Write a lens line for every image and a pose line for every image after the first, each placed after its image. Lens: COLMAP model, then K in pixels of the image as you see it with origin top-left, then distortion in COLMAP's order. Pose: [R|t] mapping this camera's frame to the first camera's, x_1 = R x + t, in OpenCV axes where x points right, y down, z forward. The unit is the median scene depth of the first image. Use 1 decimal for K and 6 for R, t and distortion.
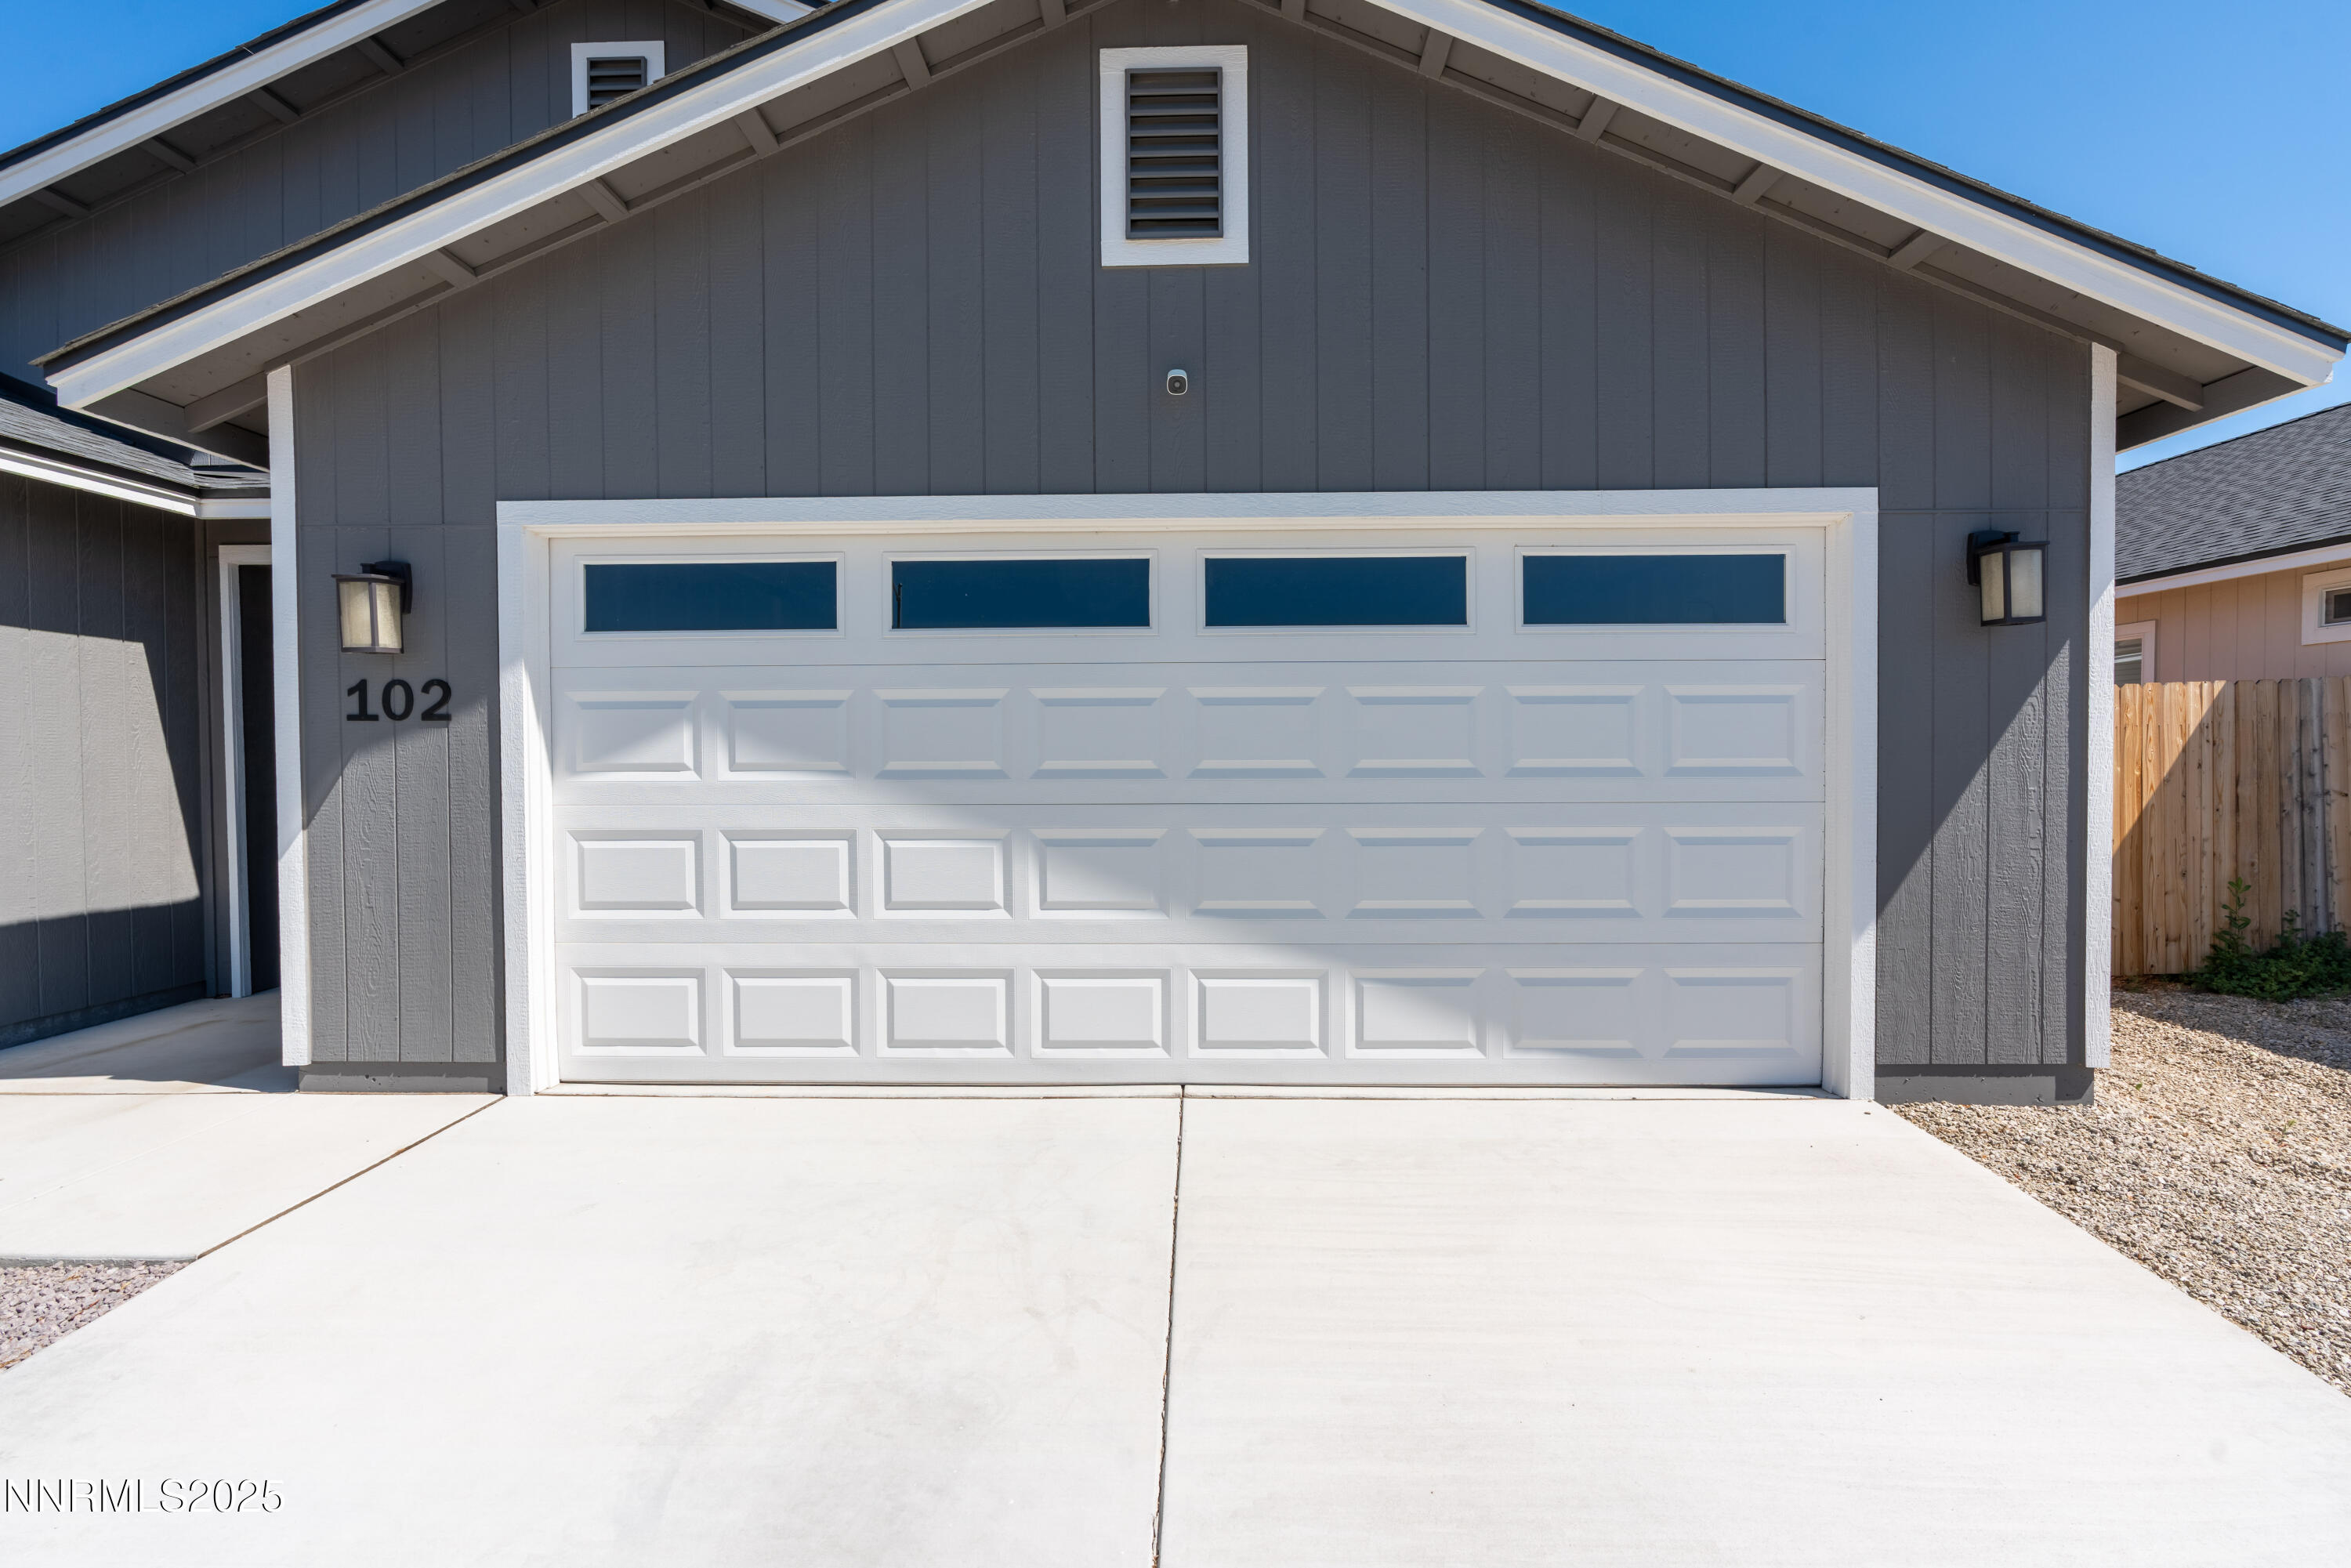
lens RADIAL K [[1048.1, 0, 1172.9], [0, 1048.1, 785.7], [0, 0, 1]] dist [-0.009540, 0.001404]
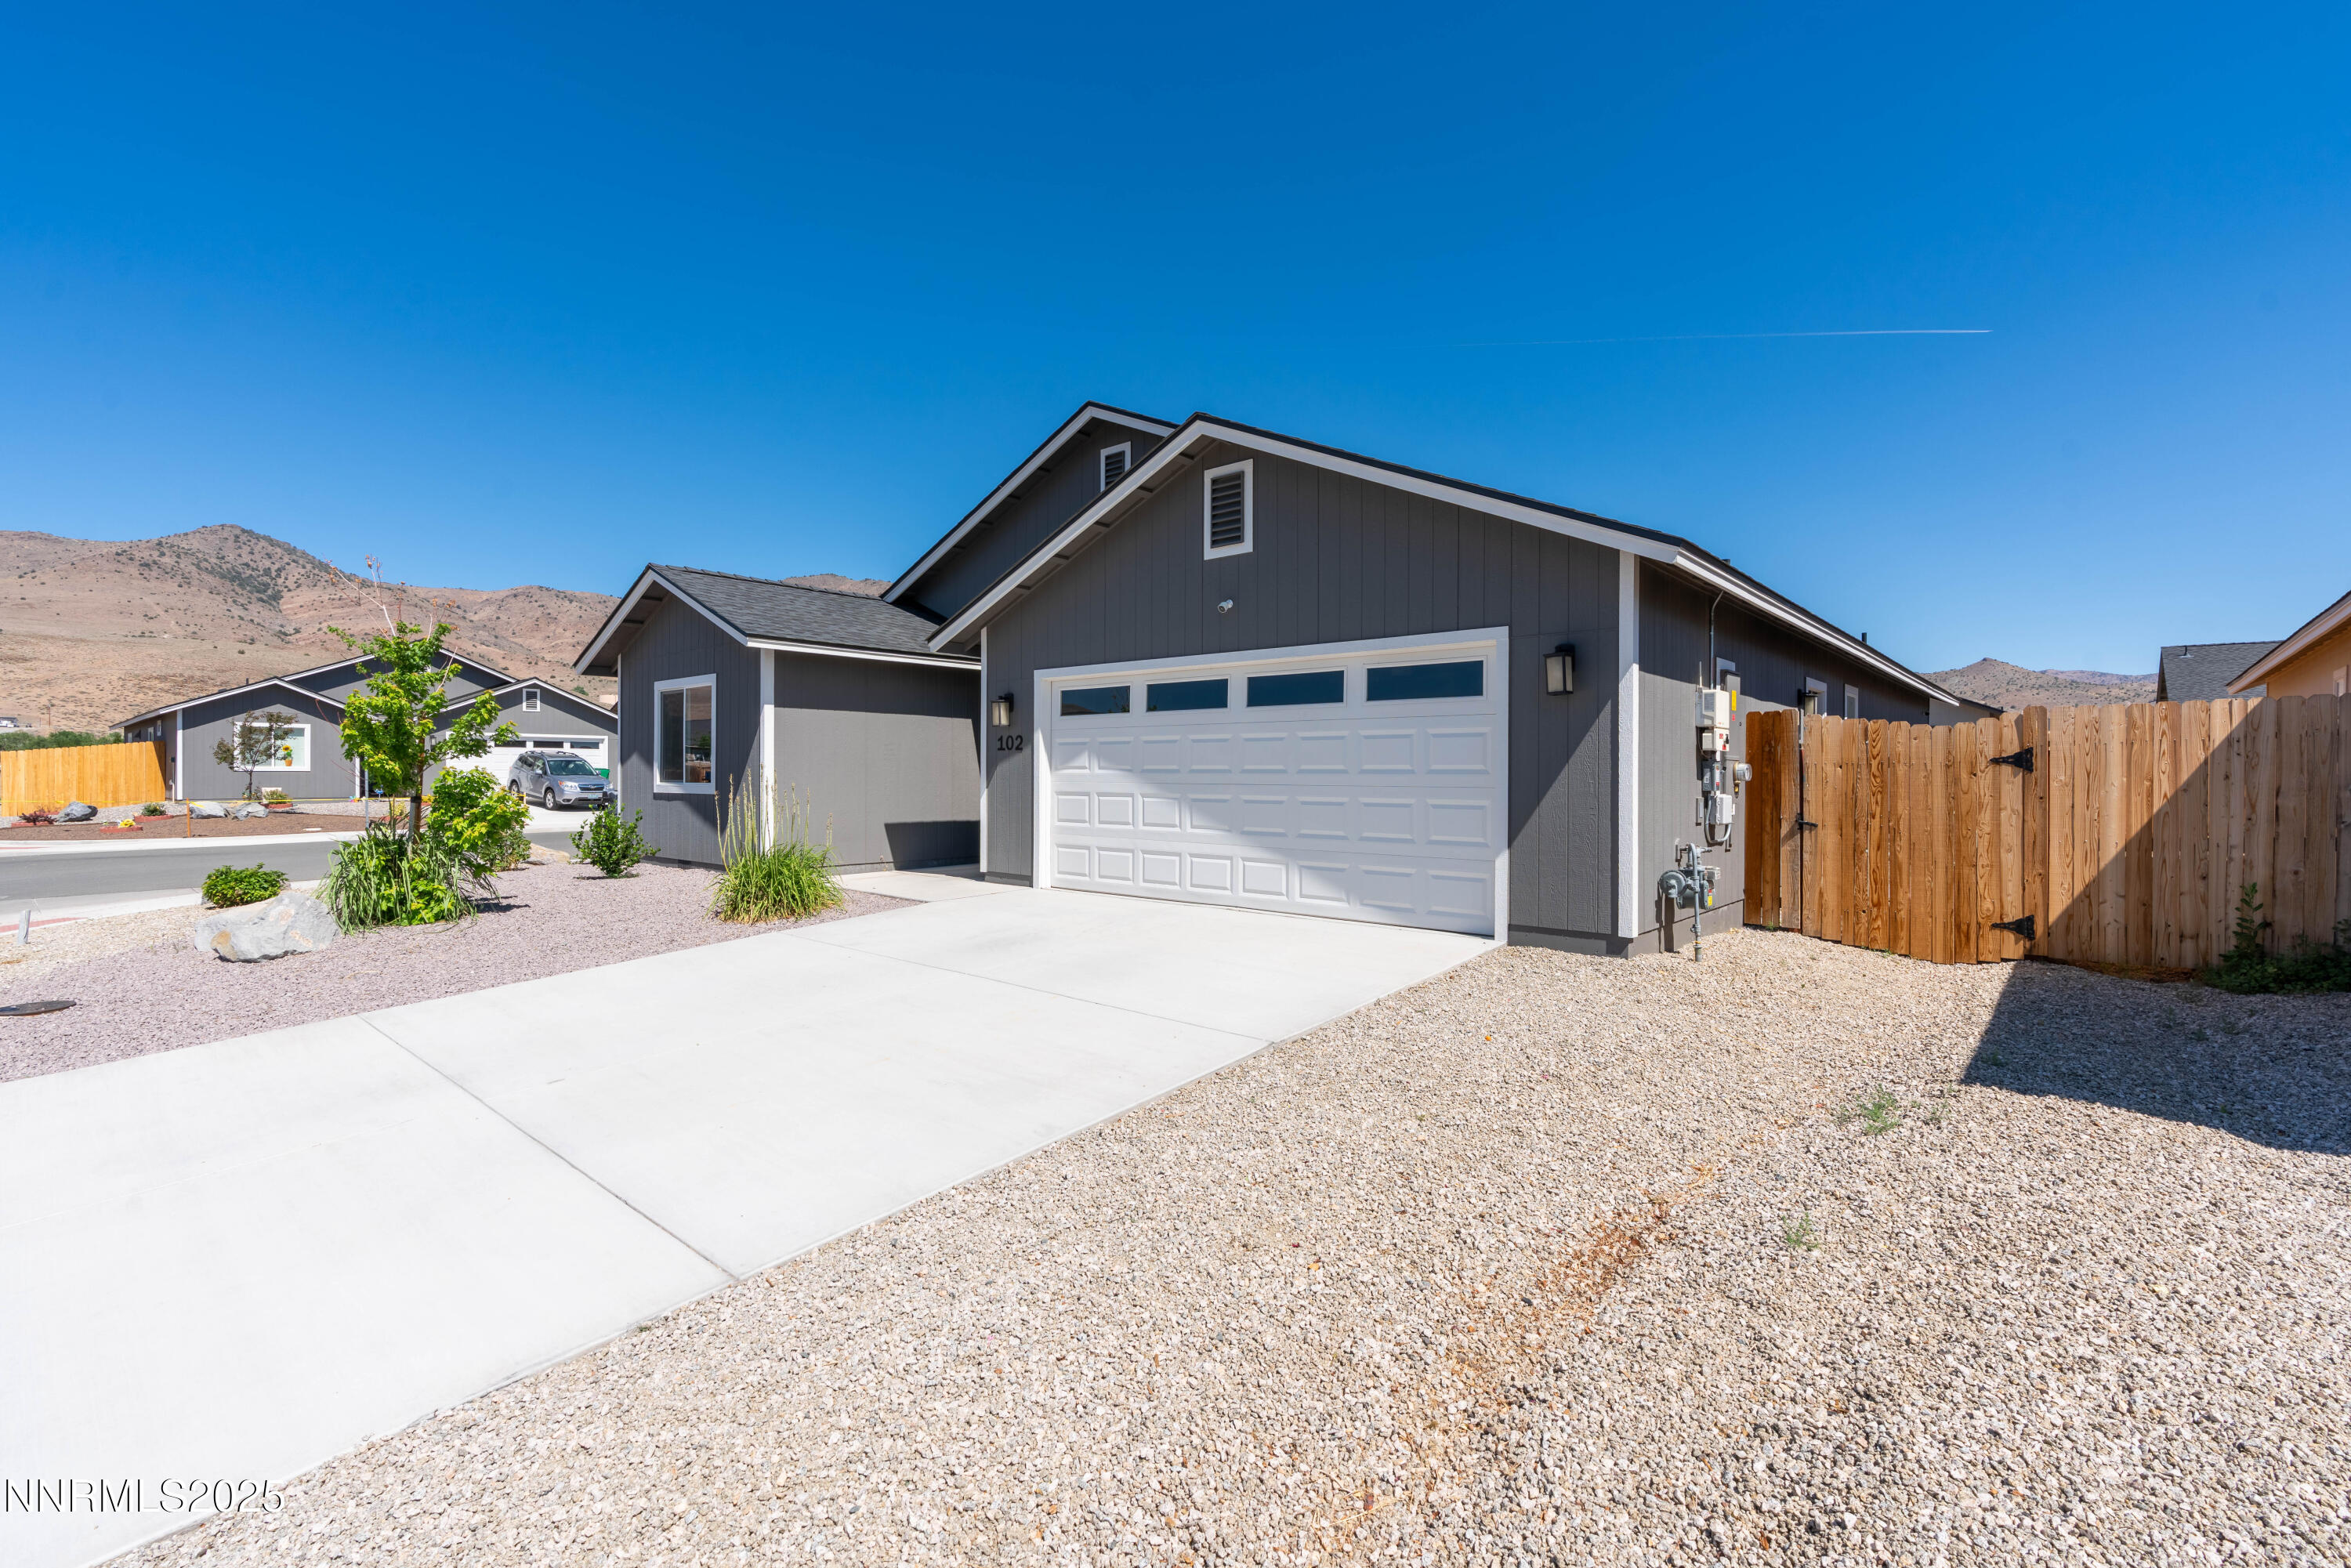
lens RADIAL K [[1048.1, 0, 1176.0], [0, 1048.1, 797.2], [0, 0, 1]] dist [-0.009540, 0.001404]
pose [[0.764141, 0.021891, -0.644677, 1.390830], [-0.024563, 0.999687, 0.004831, 0.037346], [0.644581, 0.012144, 0.764440, -0.845121]]
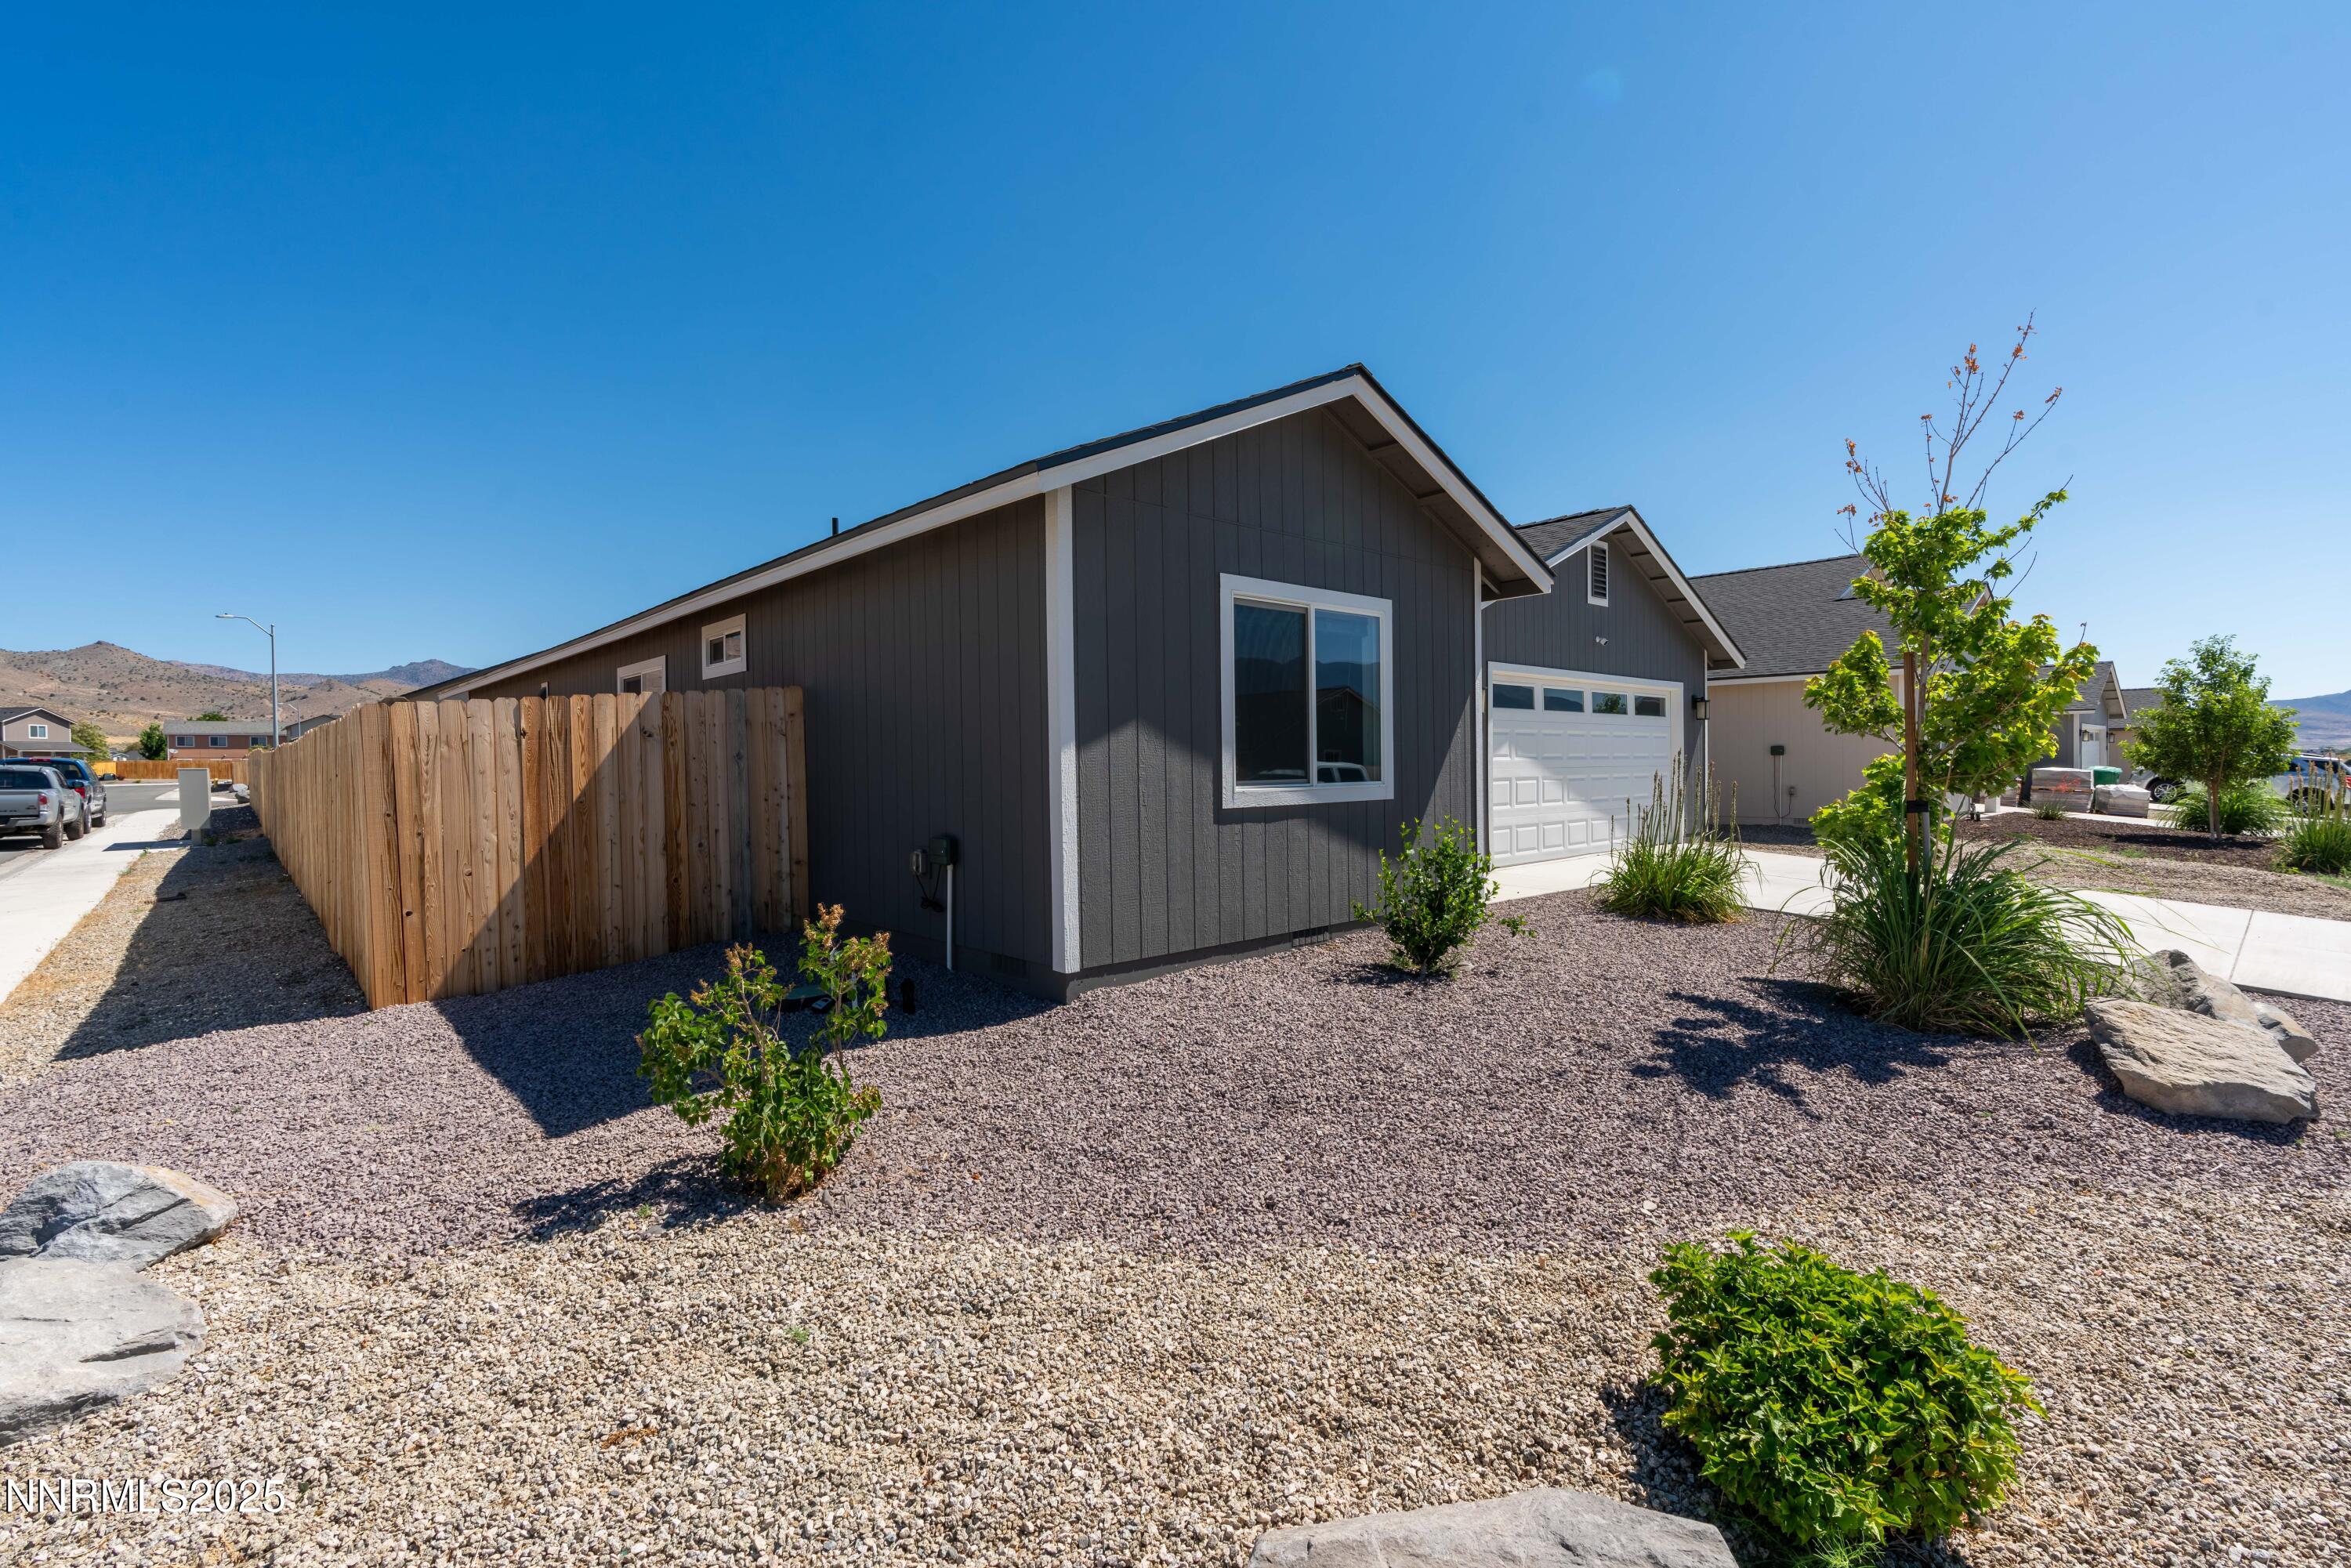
lens RADIAL K [[1048.1, 0, 1166.8], [0, 1048.1, 781.0], [0, 0, 1]] dist [-0.009540, 0.001404]
pose [[0.720226, -0.013774, 0.693603, -3.183234], [0.025485, 0.999653, -0.006612, 0.046302], [-0.693272, 0.022439, 0.720327, -0.424349]]
